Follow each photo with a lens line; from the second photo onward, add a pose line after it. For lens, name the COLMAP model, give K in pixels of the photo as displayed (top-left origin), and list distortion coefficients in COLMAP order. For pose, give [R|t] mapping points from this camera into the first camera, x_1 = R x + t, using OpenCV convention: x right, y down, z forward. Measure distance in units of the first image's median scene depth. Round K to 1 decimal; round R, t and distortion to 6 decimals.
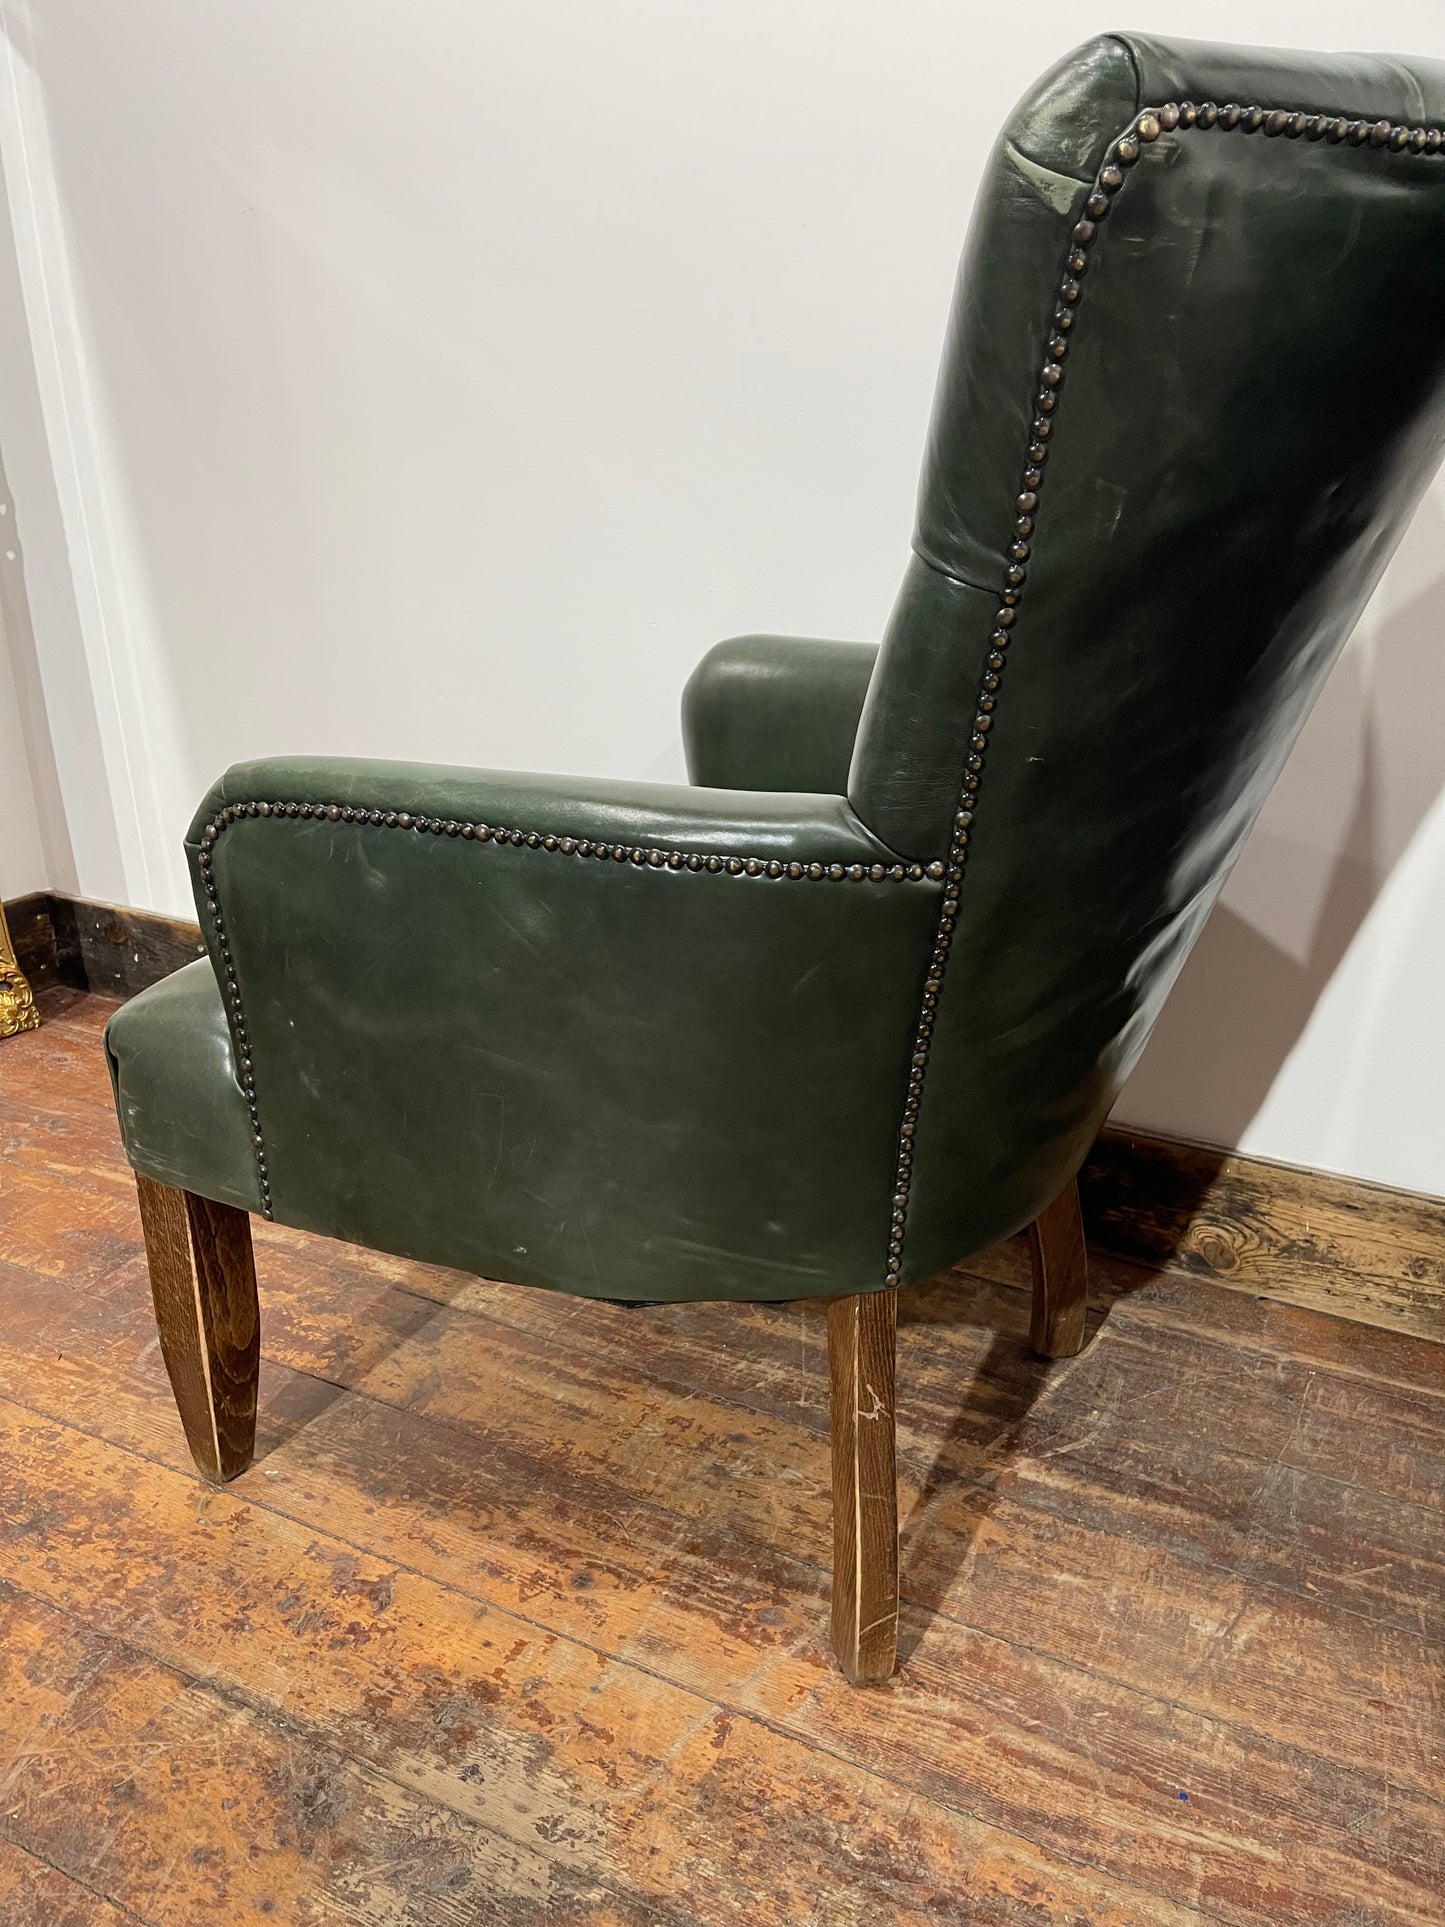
lens RADIAL K [[1462.8, 0, 708.2], [0, 1462.8, 958.9], [0, 0, 1]] dist [0.072927, -0.111048]
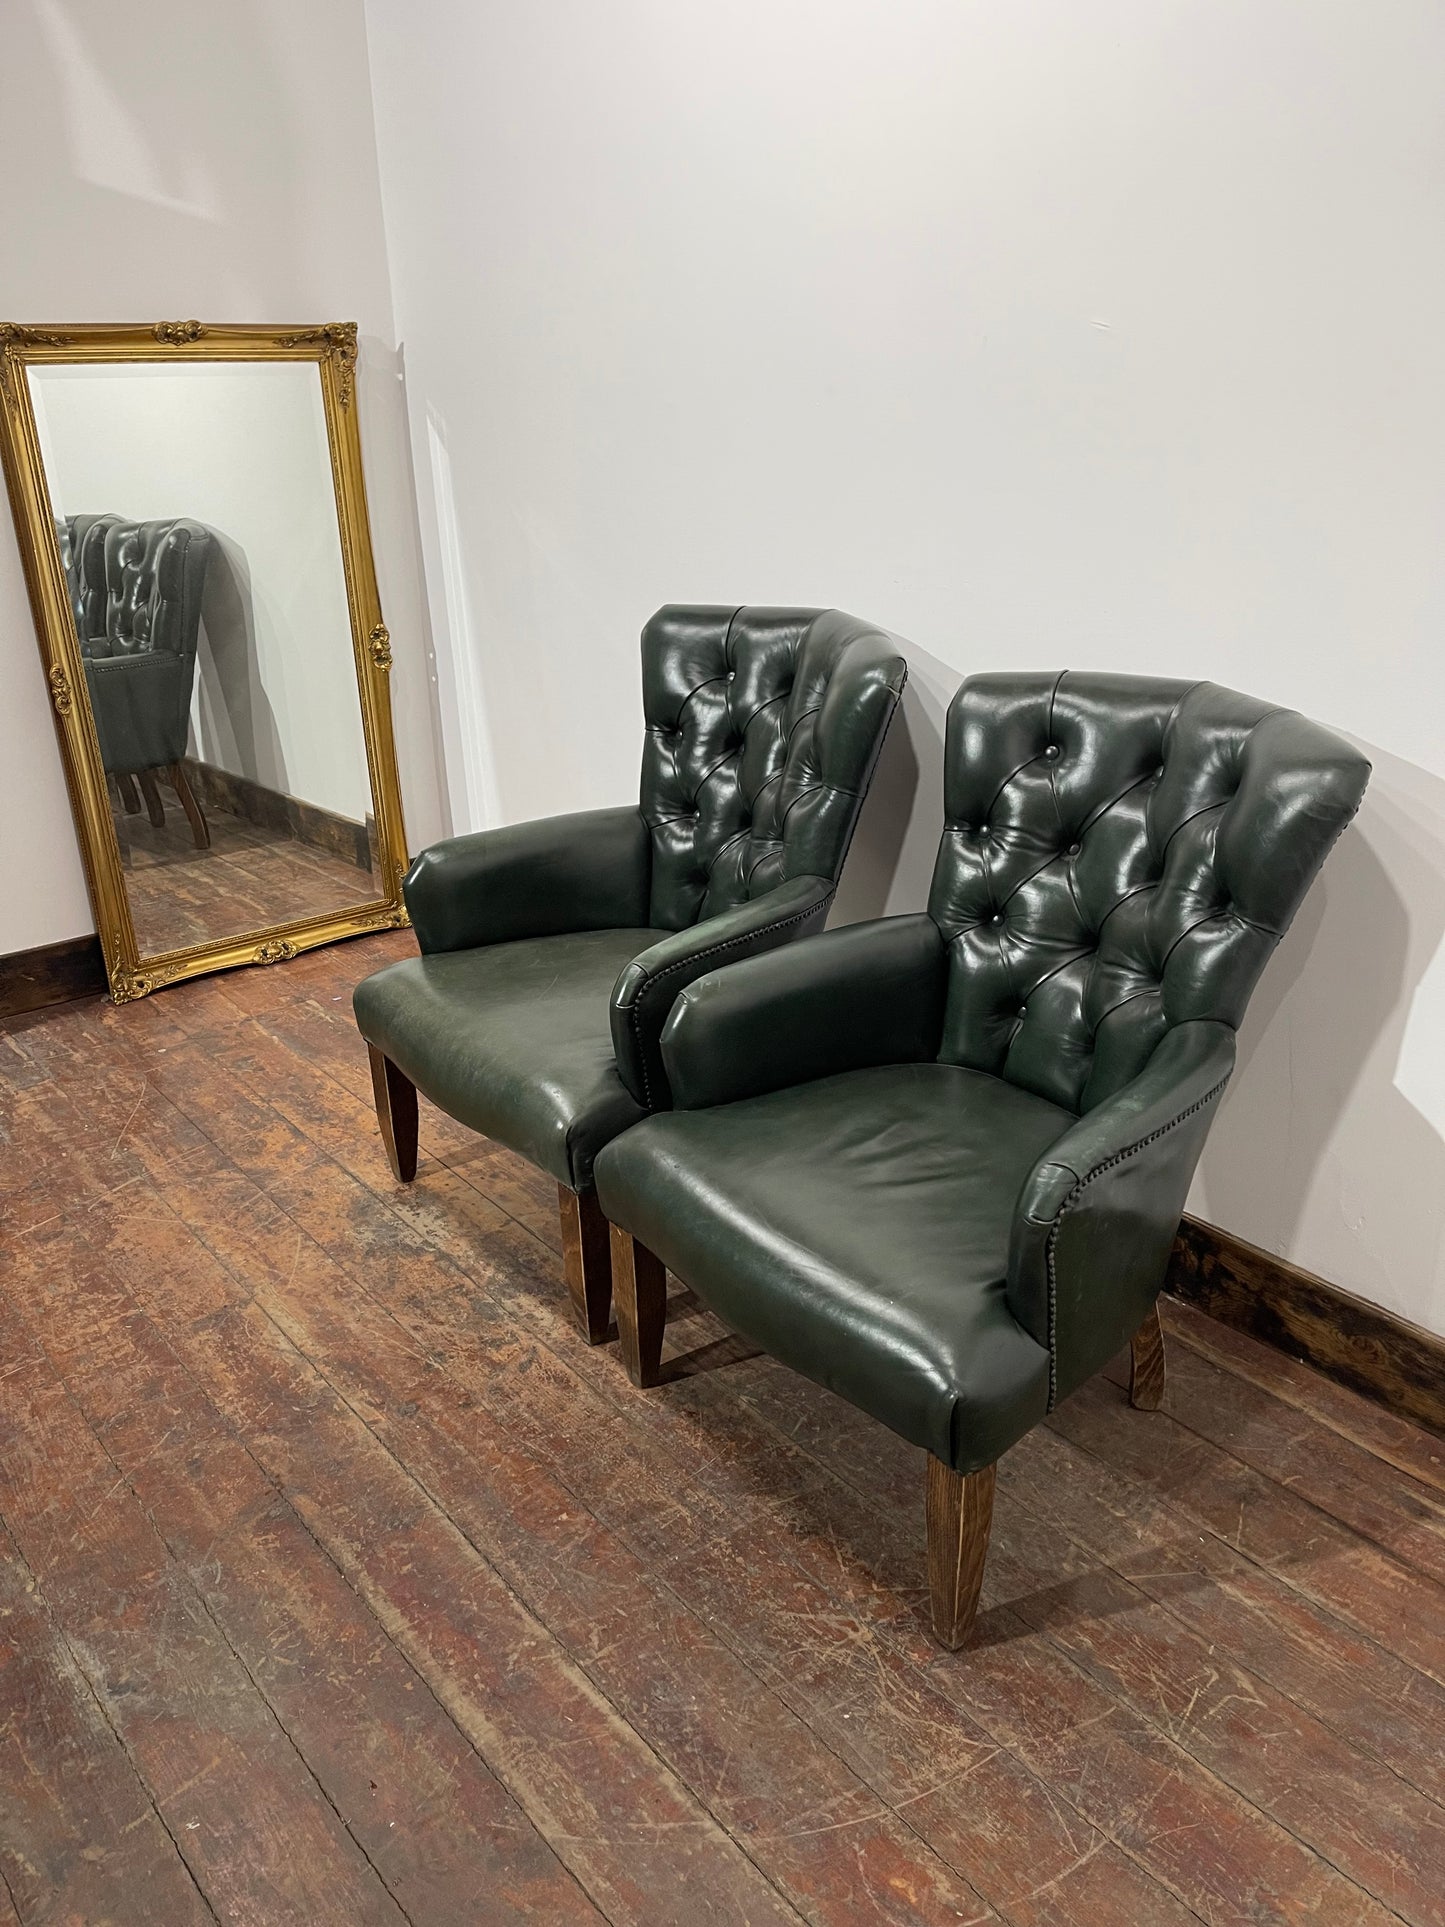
lens RADIAL K [[1560.7, 0, 715.5], [0, 1560.7, 956.2], [0, 0, 1]] dist [0.020434, 0.008432]
pose [[0.911575, 0.137018, -0.387629, 1.366891], [-0.125466, 0.990567, 0.055089, -0.142411], [0.391521, -0.001584, 0.920168, -1.400093]]
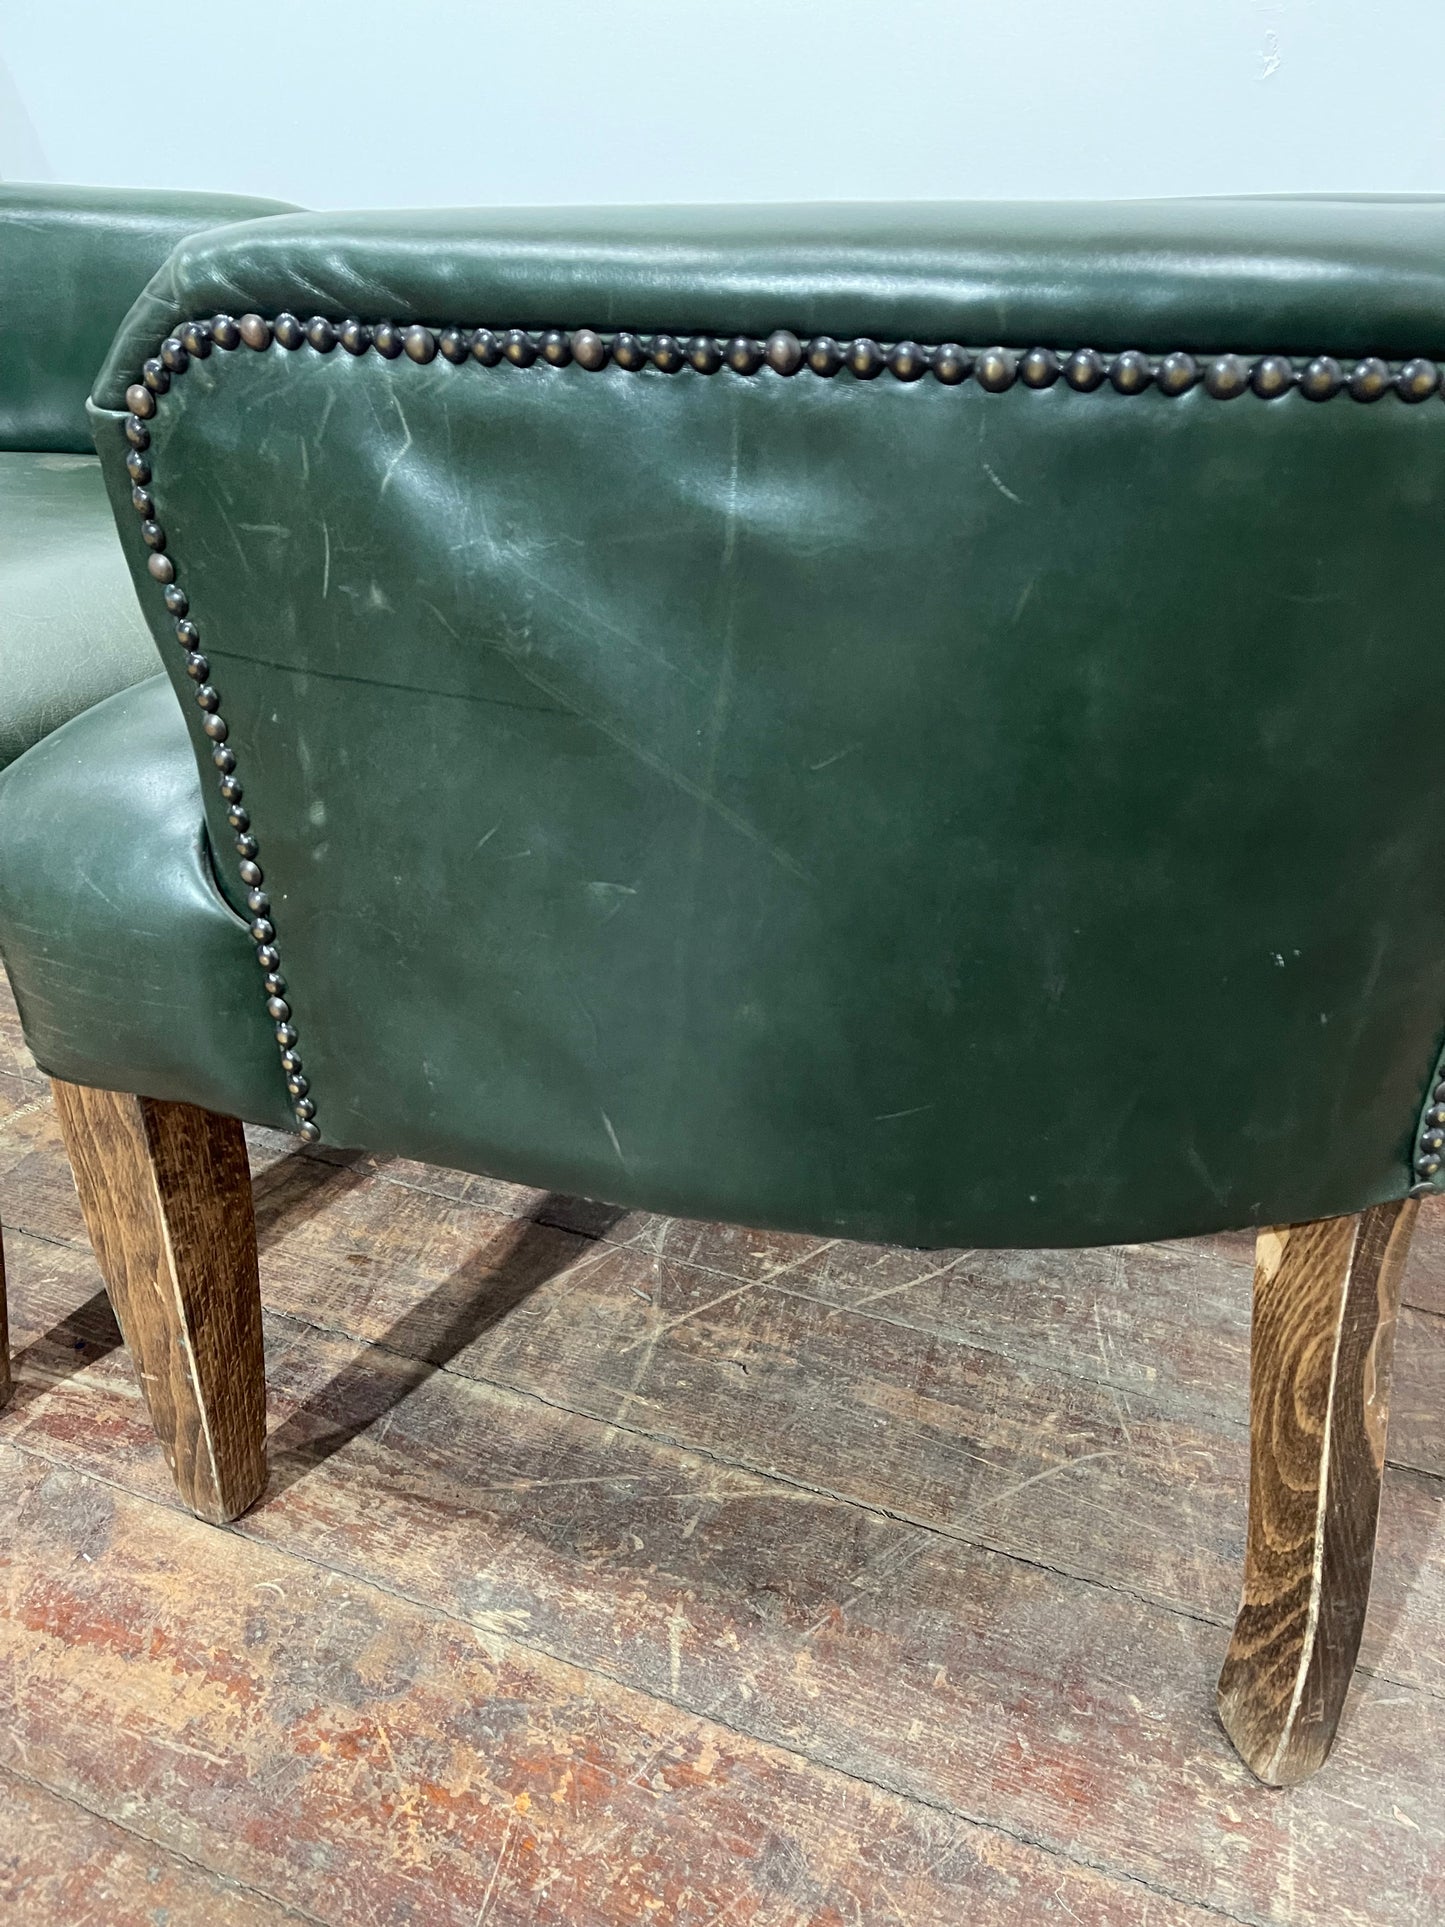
lens RADIAL K [[1462.8, 0, 752.5], [0, 1462.8, 986.6], [0, 0, 1]] dist [0.072927, -0.111048]
pose [[0.996987, -0.036118, 0.068641, 0.681434], [0.026900, 0.991048, 0.130772, 0.219800], [-0.072750, -0.128531, 0.989033, 0.056853]]
